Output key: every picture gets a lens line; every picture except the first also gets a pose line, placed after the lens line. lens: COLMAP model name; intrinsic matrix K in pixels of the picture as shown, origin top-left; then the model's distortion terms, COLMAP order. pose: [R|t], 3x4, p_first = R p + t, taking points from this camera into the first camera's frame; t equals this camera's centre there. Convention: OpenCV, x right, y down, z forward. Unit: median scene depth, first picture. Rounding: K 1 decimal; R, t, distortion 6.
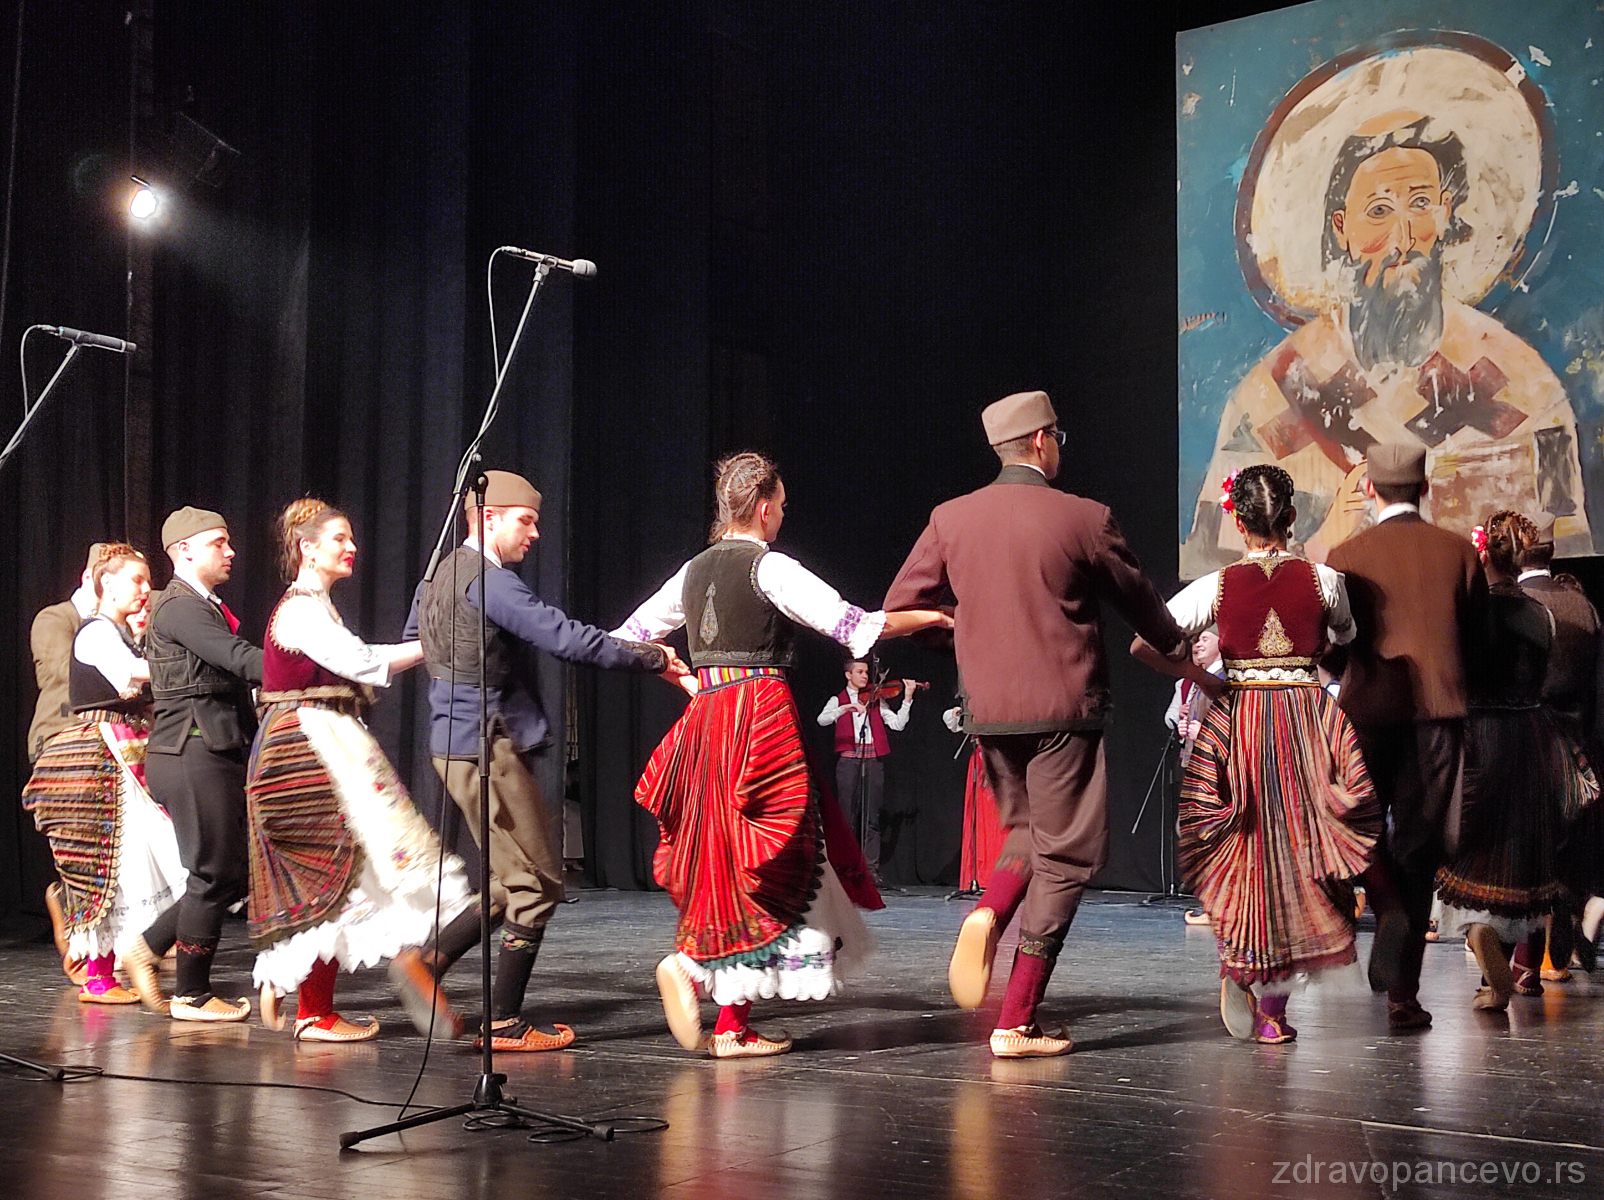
lens RADIAL K [[2084.5, 0, 803.6], [0, 2084.5, 605.5], [0, 0, 1]] dist [0.051963, 0.000000]
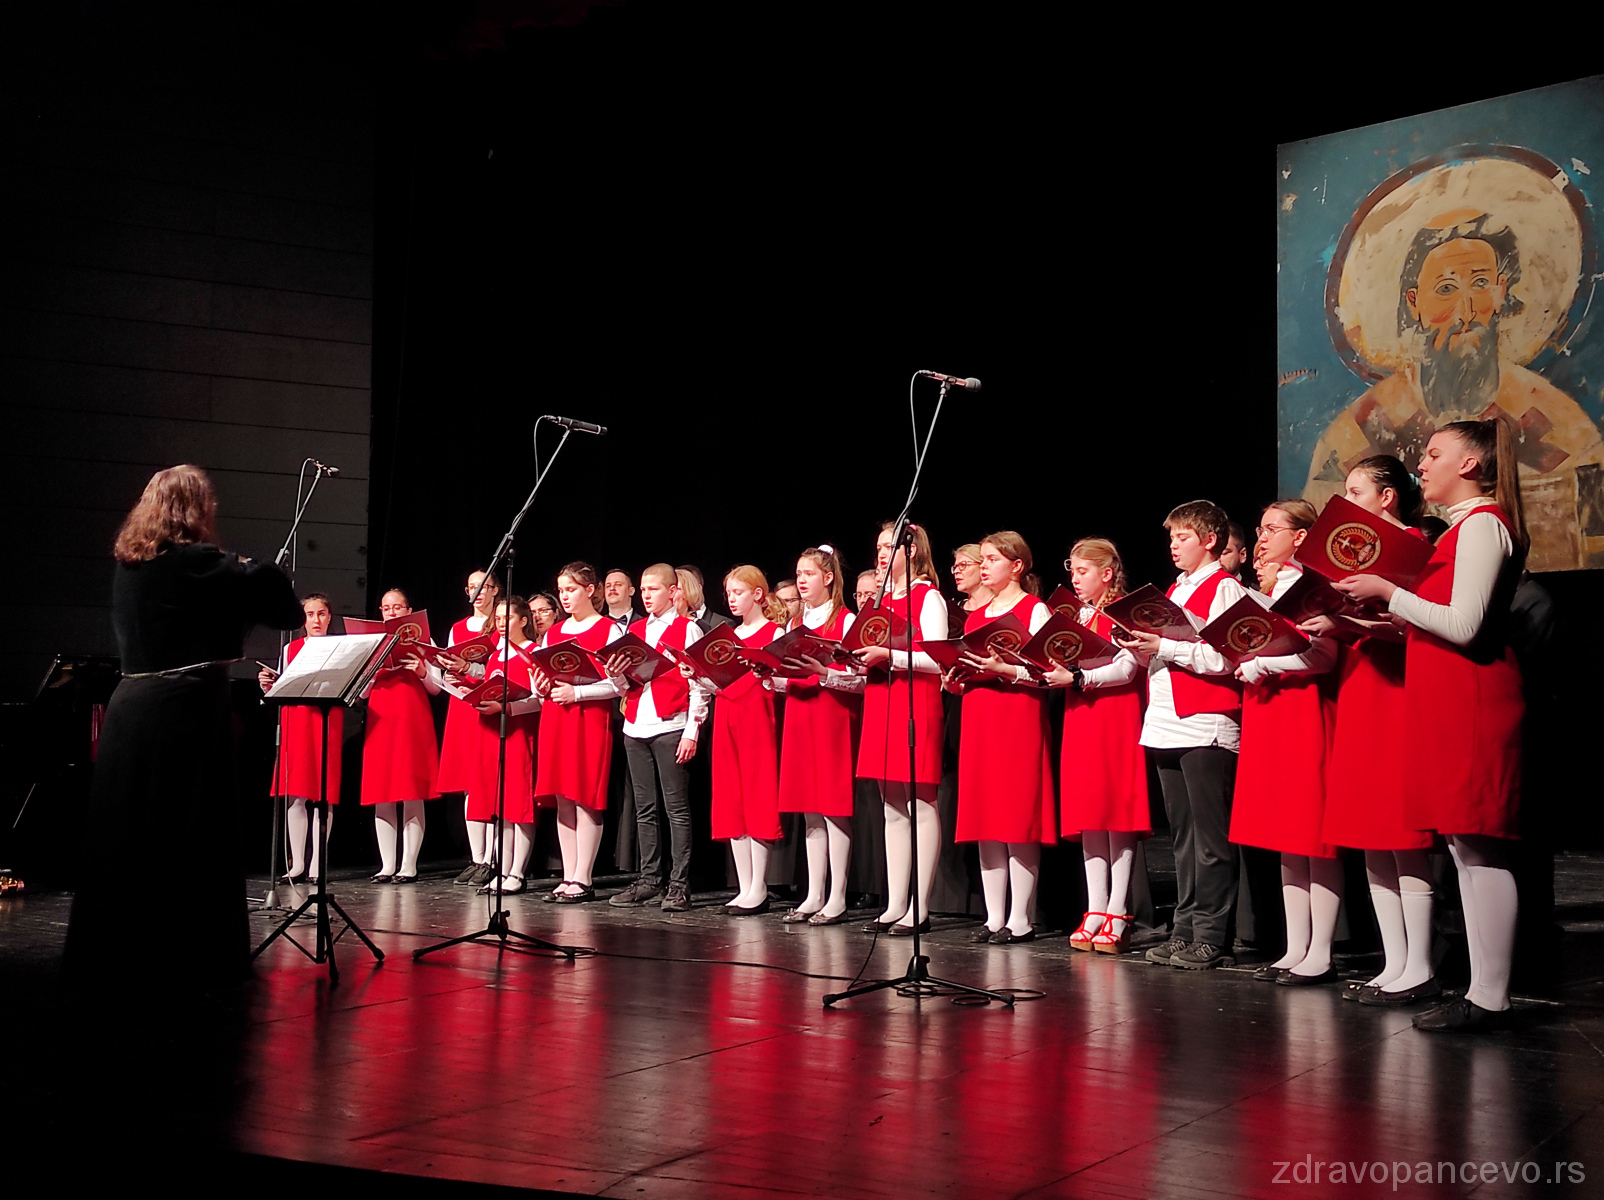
lens RADIAL K [[1732.8, 0, 801.2], [0, 1732.8, 597.9], [0, 0, 1]] dist [0.041517, 0.000000]
pose [[0.998727, 0.006490, -0.050028, -0.057051], [-0.006161, 0.999958, 0.006737, -0.009024], [0.050069, -0.006420, 0.998725, -0.060083]]
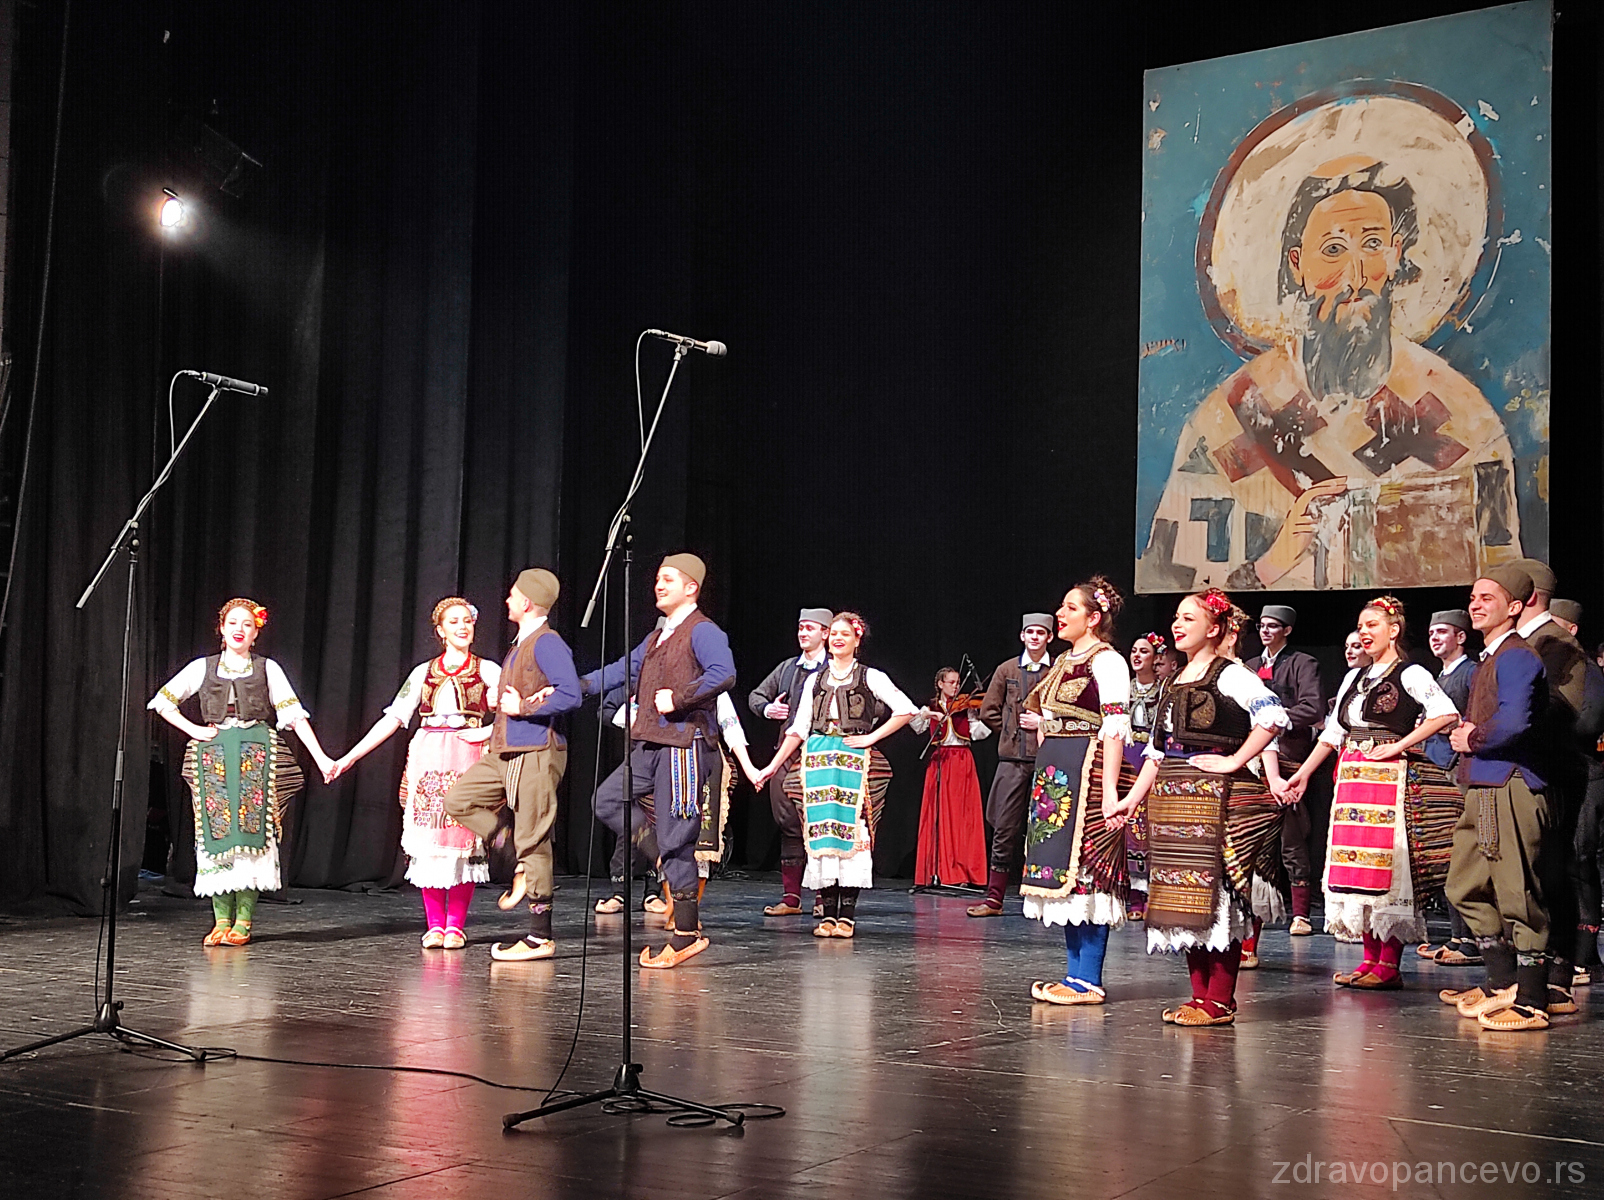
lens RADIAL K [[2084.5, 0, 804.4], [0, 2084.5, 602.3], [0, 0, 1]] dist [0.051963, 0.000000]
pose [[0.998563, 0.024849, 0.047481, -0.038241], [-0.025262, 0.999648, 0.008110, -0.012561], [-0.047263, -0.009298, 0.998839, -0.044420]]
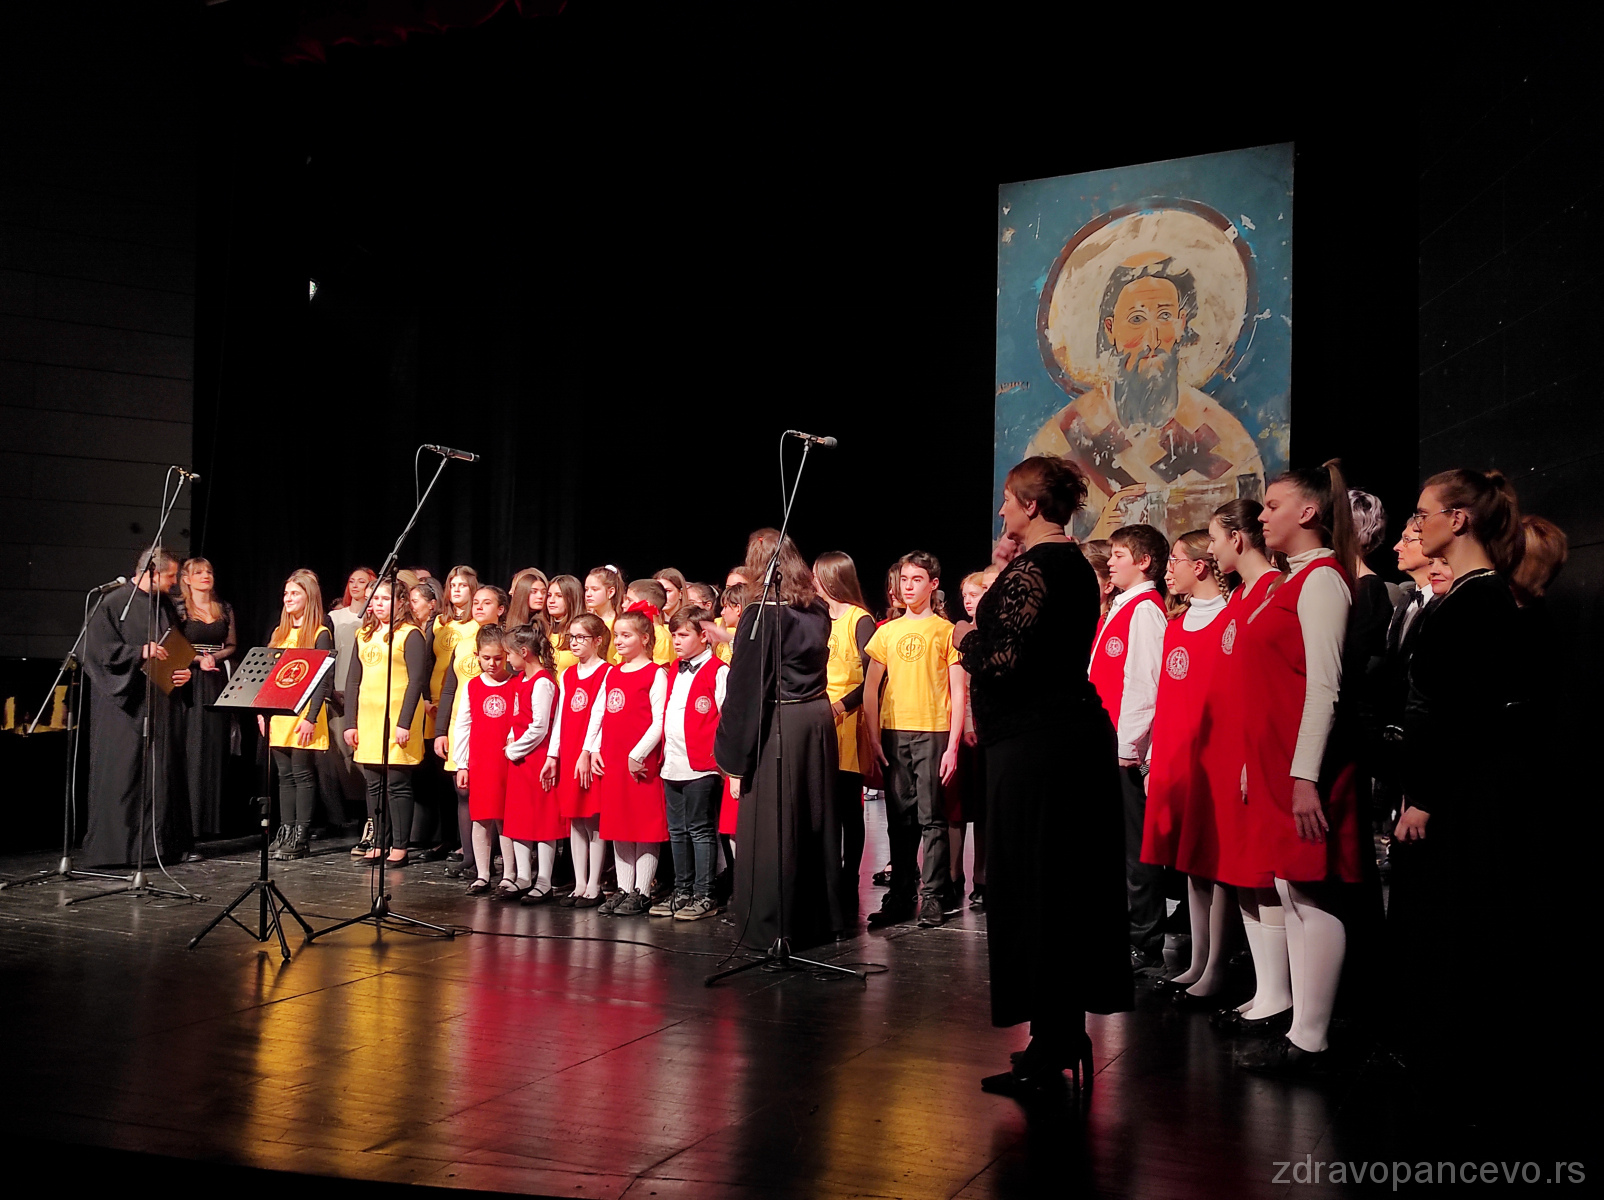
lens RADIAL K [[1562.9, 0, 799.2], [0, 1562.9, 600.7], [0, 0, 1]] dist [0.046063, 0.000000]
pose [[0.991552, 0.020474, 0.128087, -0.099889], [-0.026064, 0.998773, 0.042117, -0.031741], [-0.127068, -0.045099, 0.990868, -0.072401]]
